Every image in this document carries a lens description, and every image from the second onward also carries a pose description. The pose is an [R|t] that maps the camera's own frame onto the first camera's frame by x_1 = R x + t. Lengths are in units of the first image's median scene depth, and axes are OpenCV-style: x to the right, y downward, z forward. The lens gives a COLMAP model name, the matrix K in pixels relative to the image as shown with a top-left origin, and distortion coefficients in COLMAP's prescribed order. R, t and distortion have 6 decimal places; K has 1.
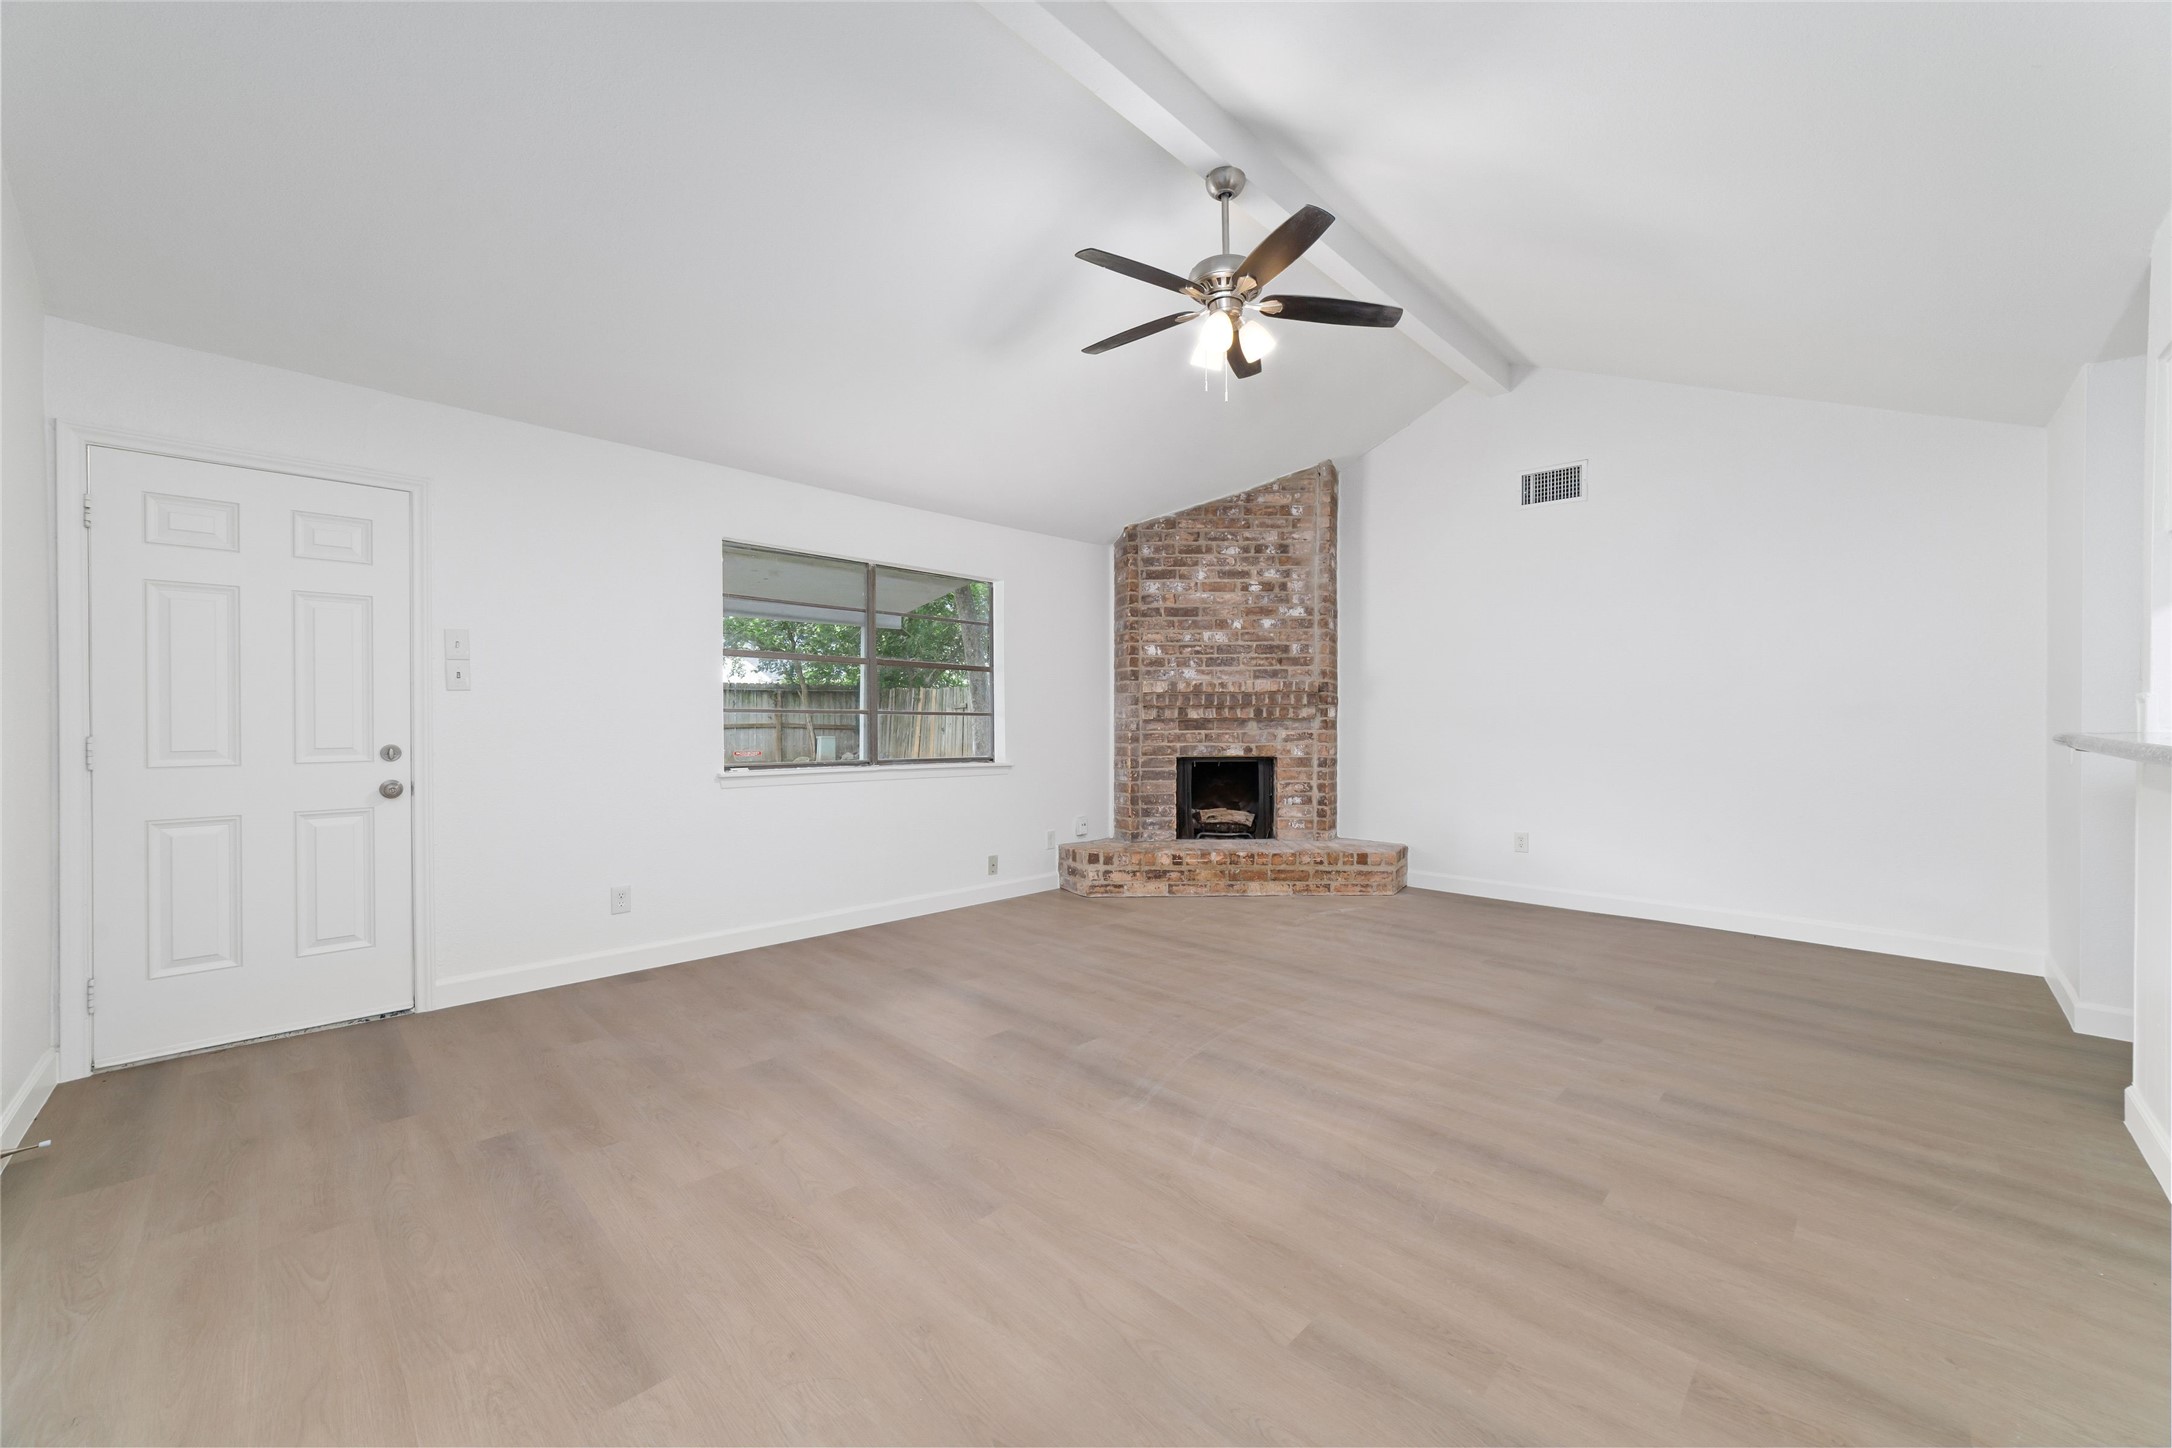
lens RADIAL K [[832.8, 0, 1096.2], [0, 832.8, 716.1], [0, 0, 1]] dist [-0.019832, 0.005530]
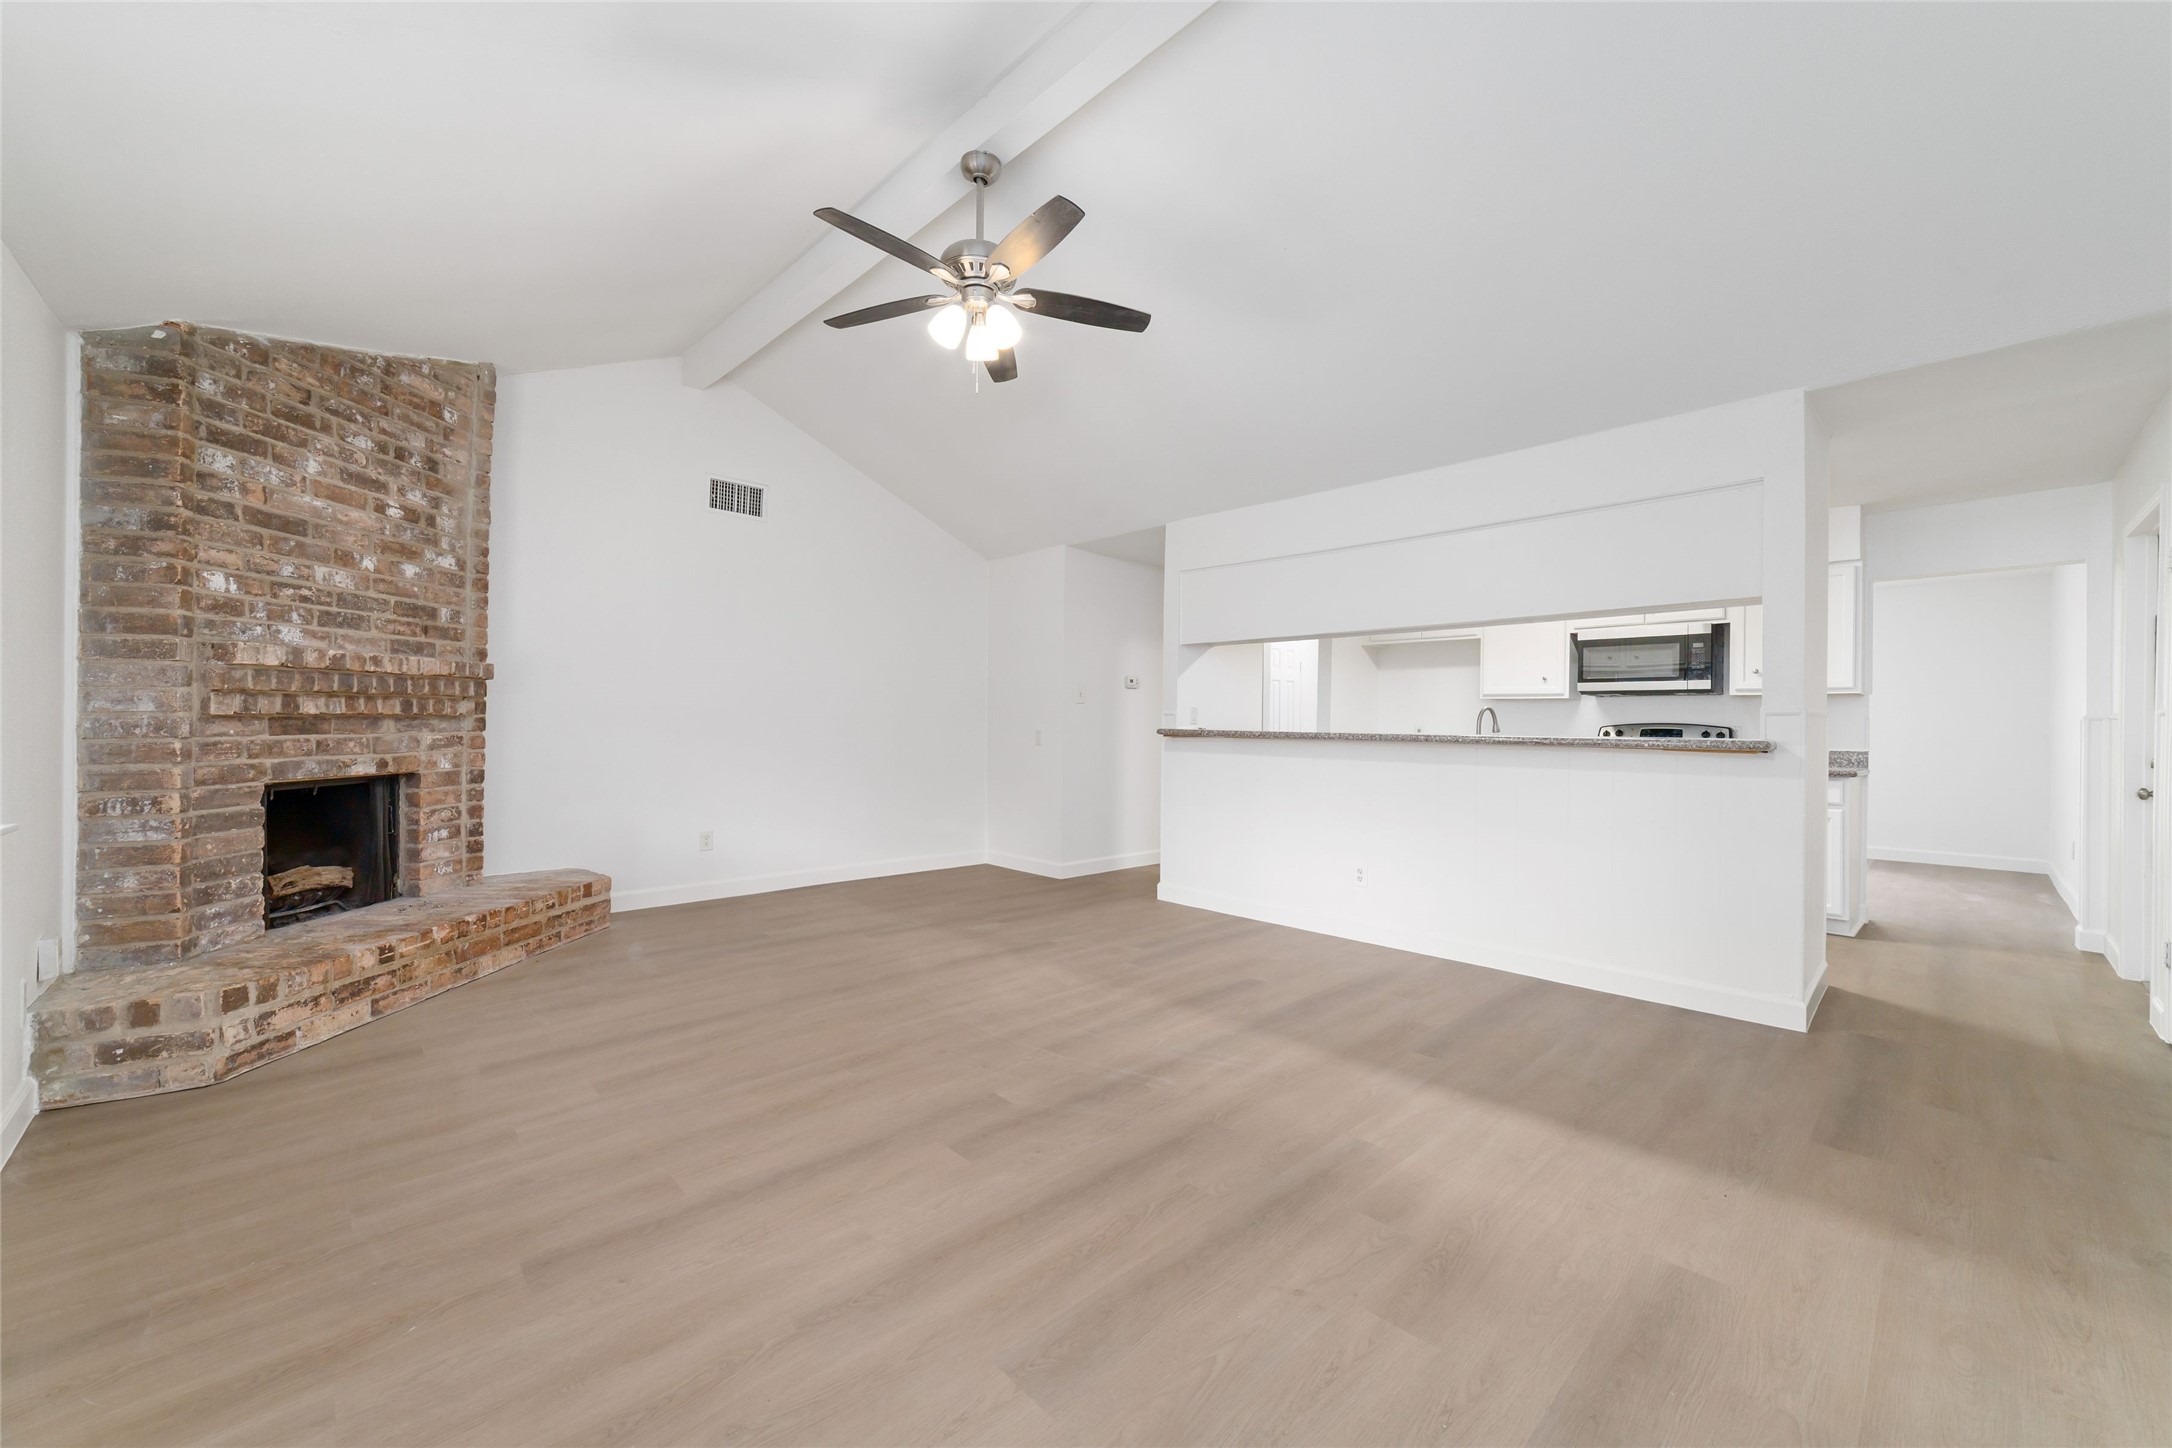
lens RADIAL K [[832.8, 0, 1093.0], [0, 832.8, 723.9], [0, 0, 1]] dist [-0.019832, 0.005530]
pose [[0.035532, -0.000467, 0.999368, -0.425725], [-0.012466, 0.999922, 0.000910, 0.002168], [-0.999291, -0.012491, 0.035523, 0.436173]]
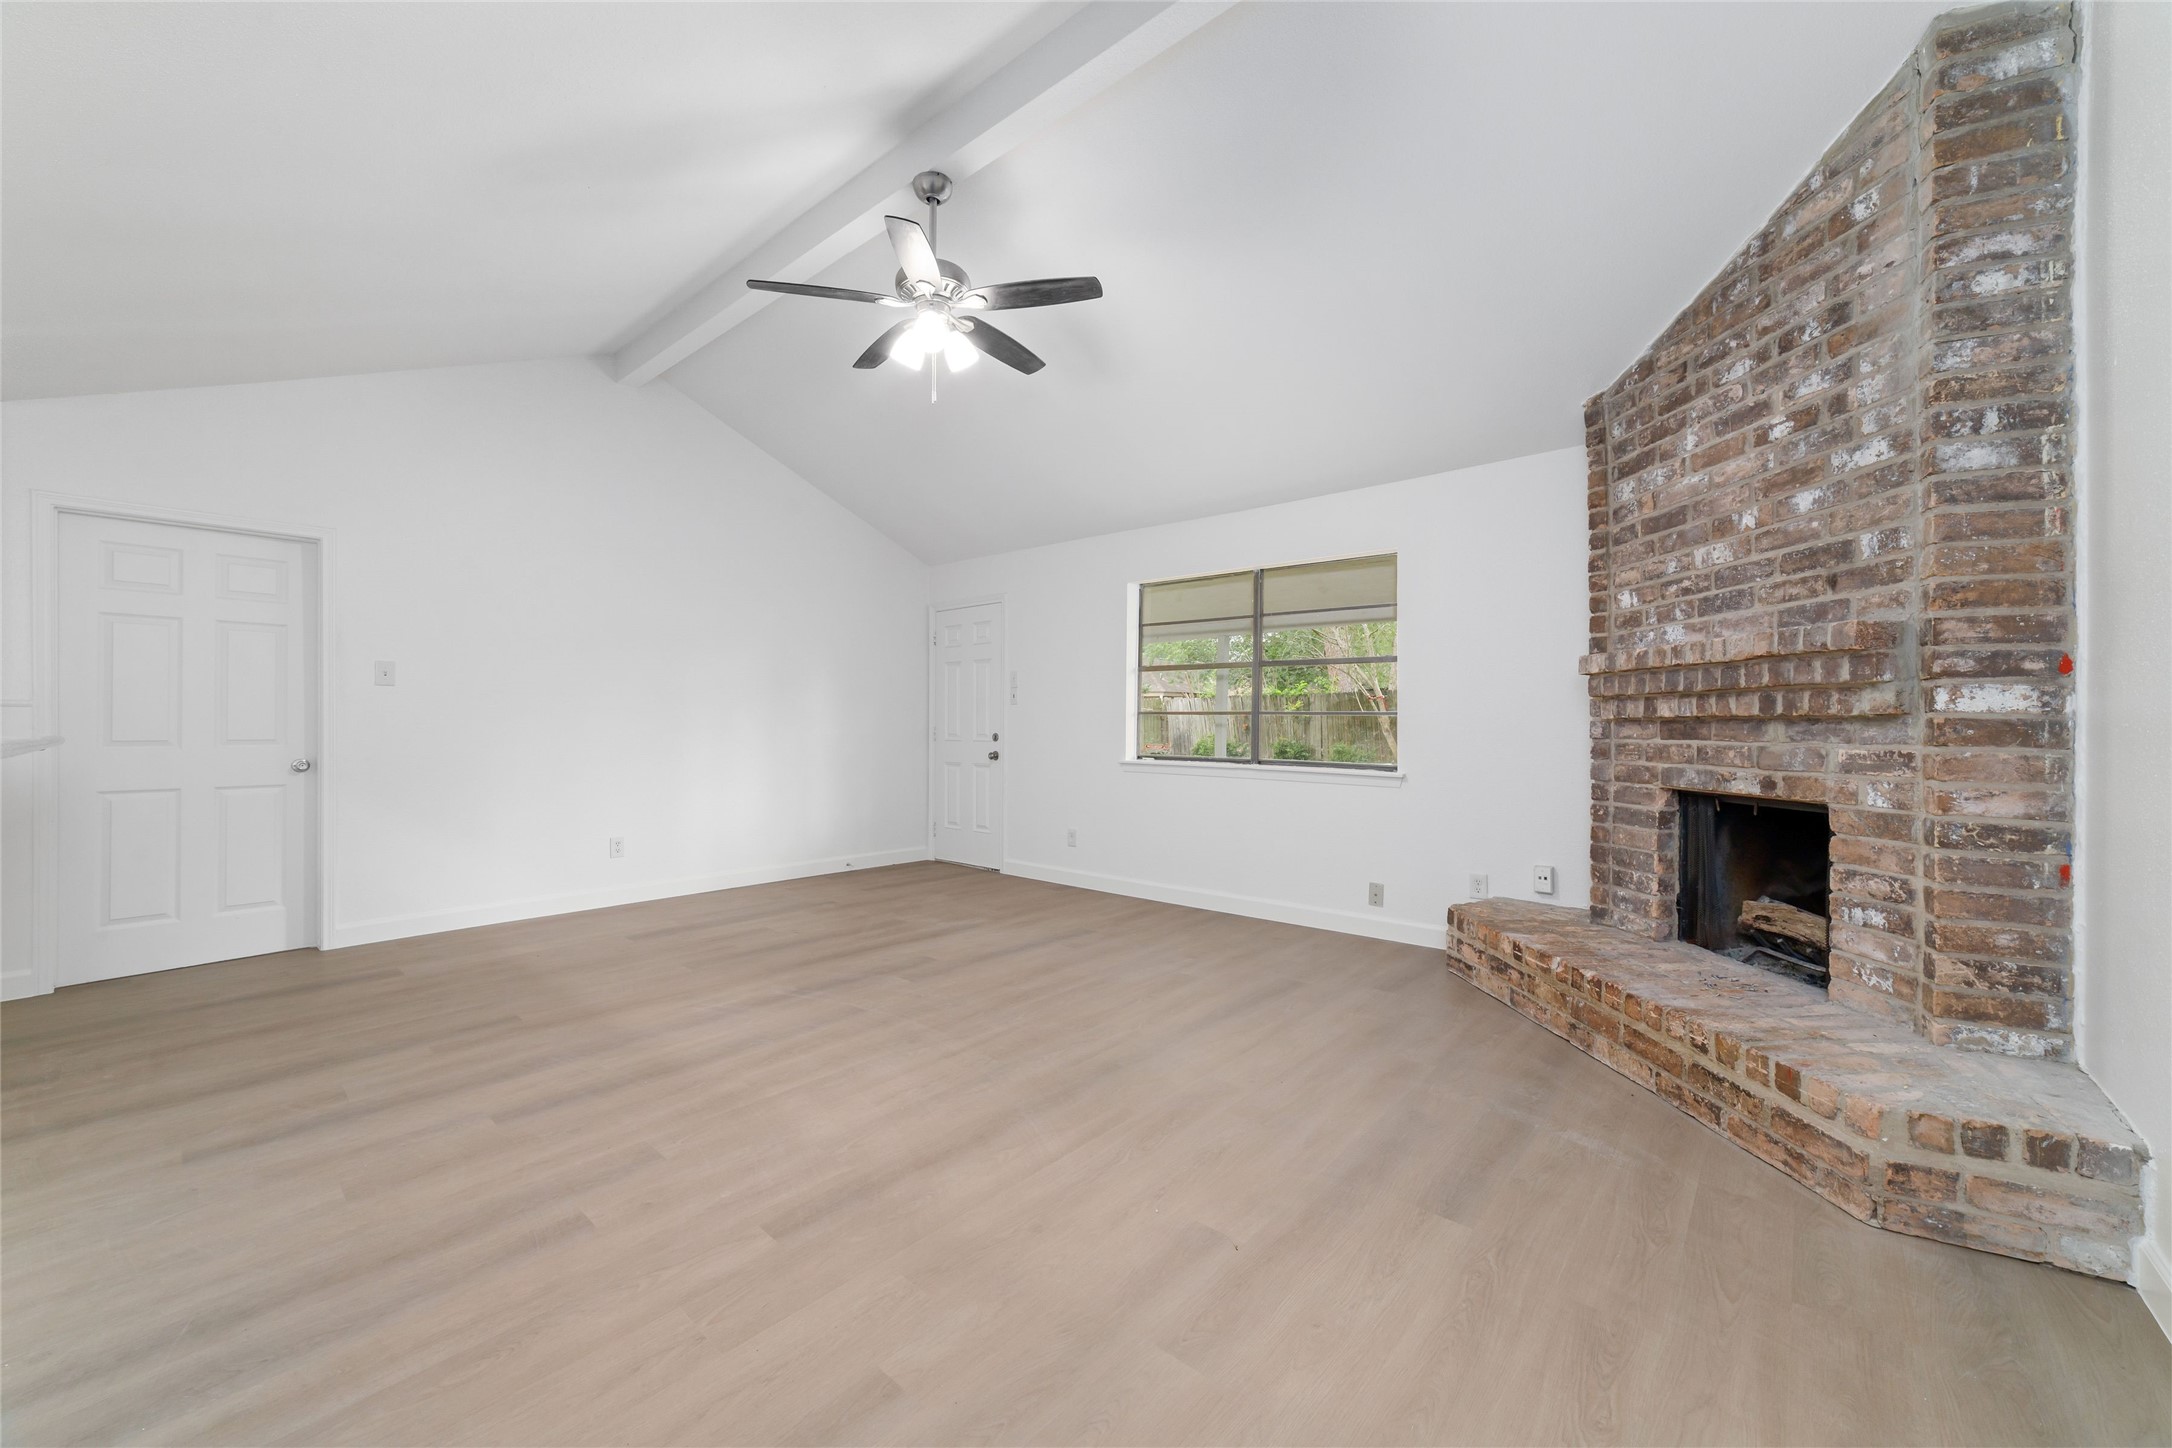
lens RADIAL K [[832.8, 0, 1091.3], [0, 832.8, 716.9], [0, 0, 1]] dist [-0.019832, 0.005530]
pose [[0.060776, -0.004829, -0.998140, 0.617955], [0.003864, 0.999982, -0.004603, 0.003386], [0.998144, -0.003577, 0.060794, 0.595610]]
